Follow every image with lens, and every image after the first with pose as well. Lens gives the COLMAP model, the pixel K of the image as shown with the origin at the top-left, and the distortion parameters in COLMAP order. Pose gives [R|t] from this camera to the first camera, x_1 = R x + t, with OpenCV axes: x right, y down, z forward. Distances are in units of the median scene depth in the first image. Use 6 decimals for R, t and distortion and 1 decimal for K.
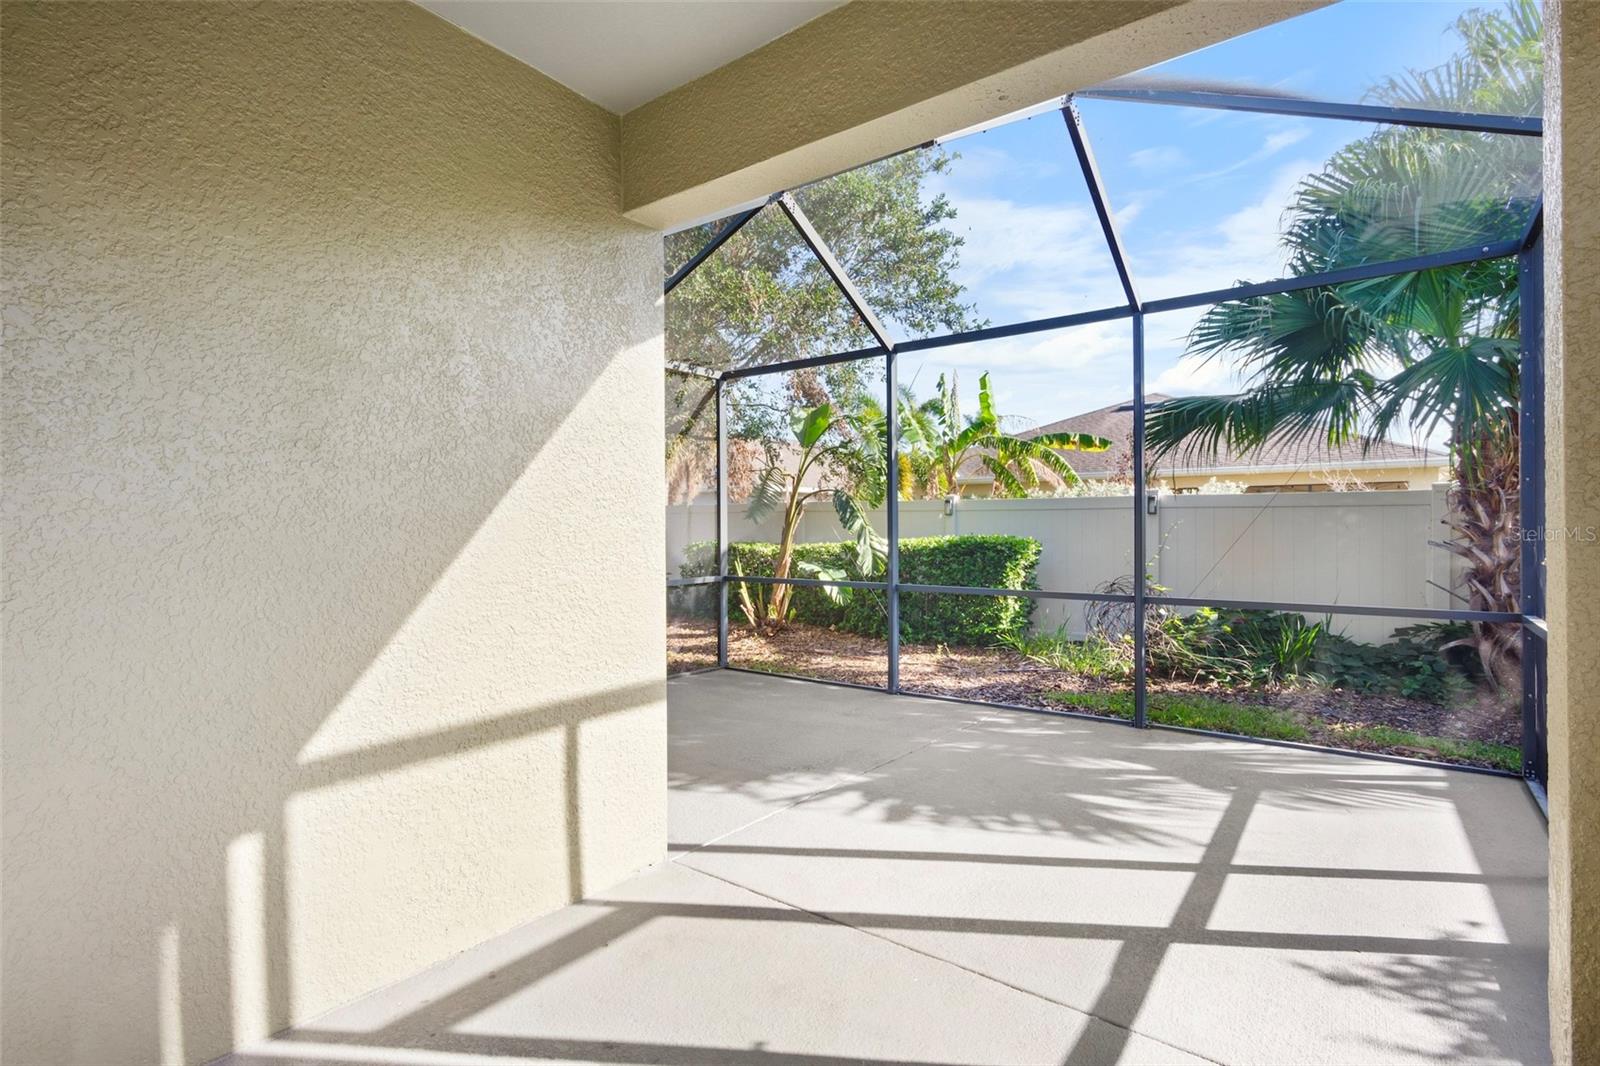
lens RADIAL K [[784.2, 0, 802.5], [0, 784.2, 513.7], [0, 0, 1]] dist [-0.017467, 0.000042]
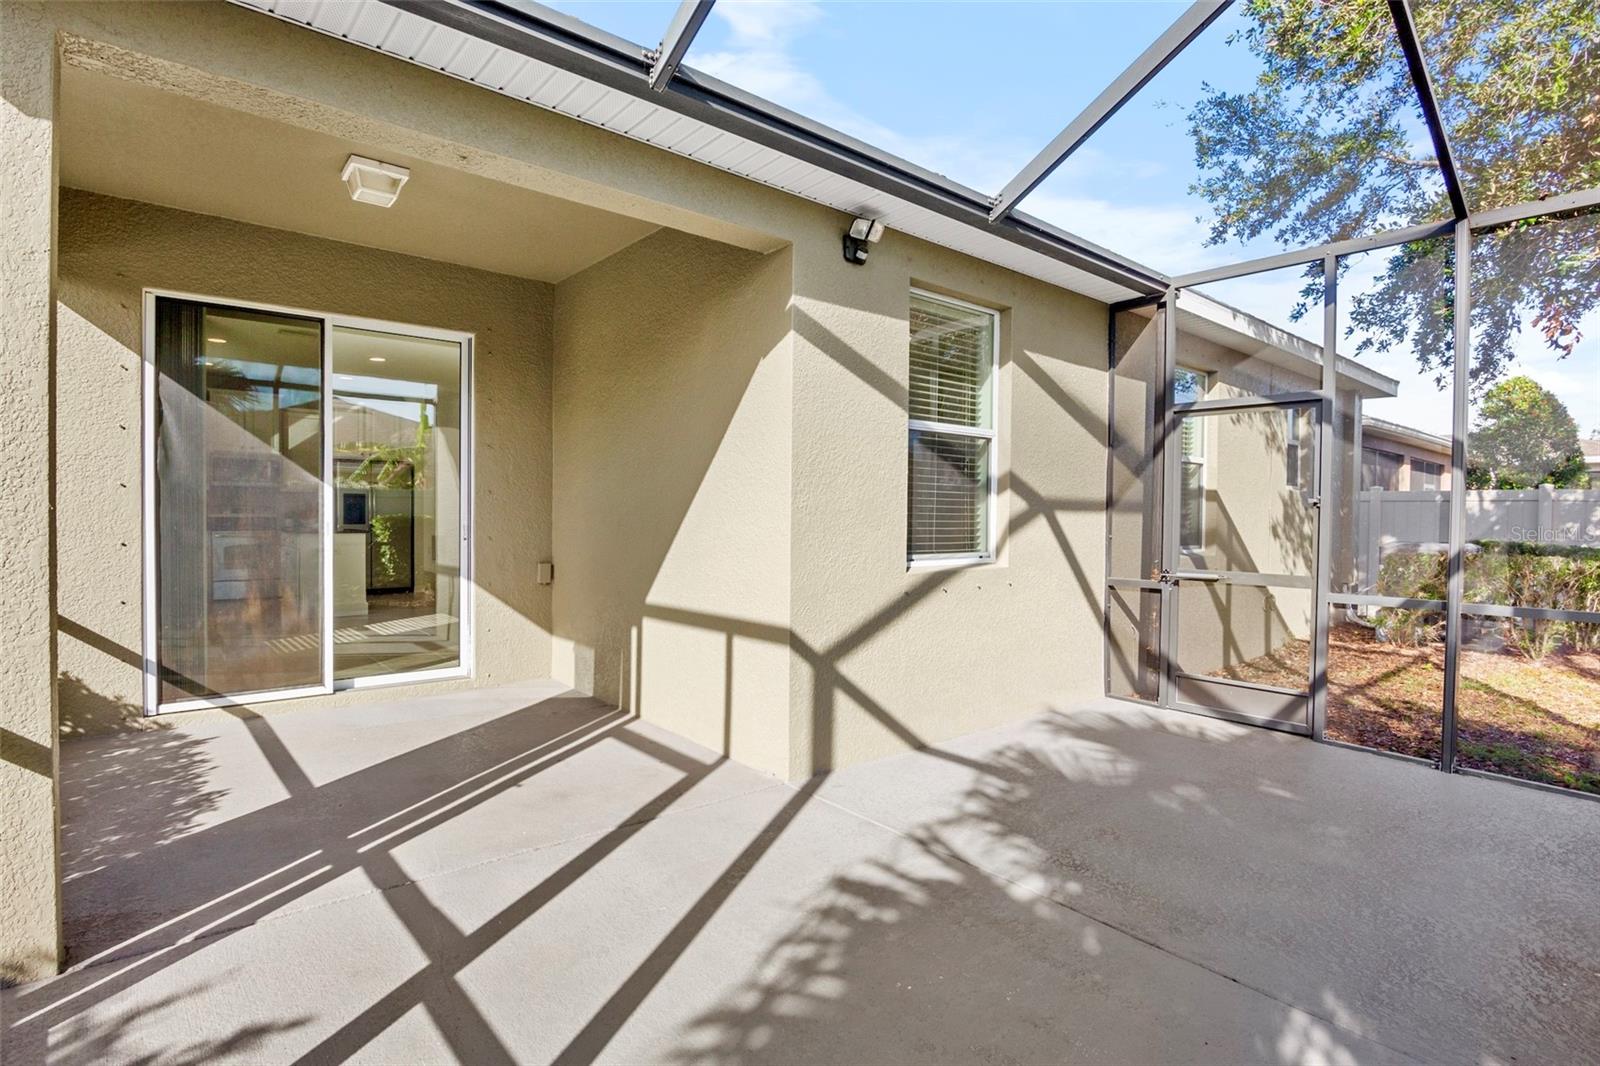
lens RADIAL K [[798.6, 0, 800.0], [0, 798.6, 533.0], [0, 0, 1]] dist [0.001387, -0.032822]
pose [[-0.203810, 0.027763, -0.978617, 0.876406], [-0.008395, 0.999512, 0.030104, 0.027113], [0.978975, 0.014351, -0.203477, 1.111278]]
